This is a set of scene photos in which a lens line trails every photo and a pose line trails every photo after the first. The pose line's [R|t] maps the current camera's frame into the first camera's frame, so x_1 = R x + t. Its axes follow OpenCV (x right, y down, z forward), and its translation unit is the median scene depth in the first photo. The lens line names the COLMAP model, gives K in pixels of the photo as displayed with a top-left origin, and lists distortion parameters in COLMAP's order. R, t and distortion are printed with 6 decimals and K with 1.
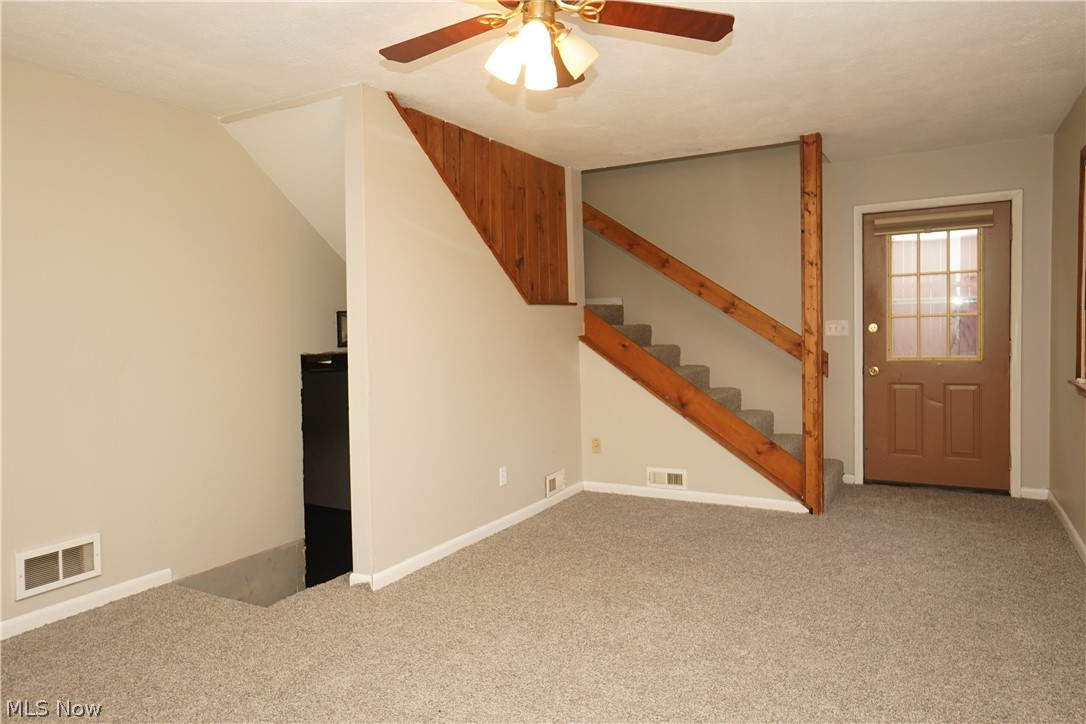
lens RADIAL K [[749.5, 0, 539.1], [0, 749.5, 352.2], [0, 0, 1]] dist [0.001560, 0.001923]
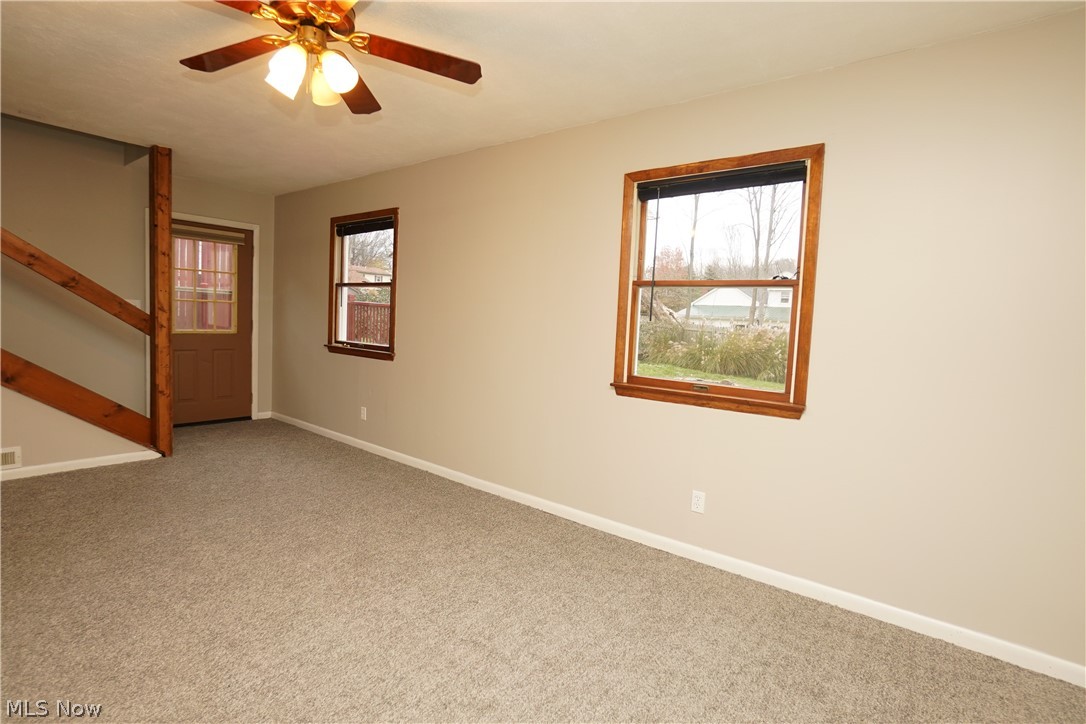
lens RADIAL K [[510.9, 0, 541.5], [0, 510.9, 354.6], [0, 0, 1]] dist [-0.027608, 0.001363]
pose [[0.154775, -0.039026, 0.987179, -0.329605], [-0.011951, 0.999072, 0.041370, 0.004389], [-0.987877, -0.018200, 0.154165, 0.241276]]
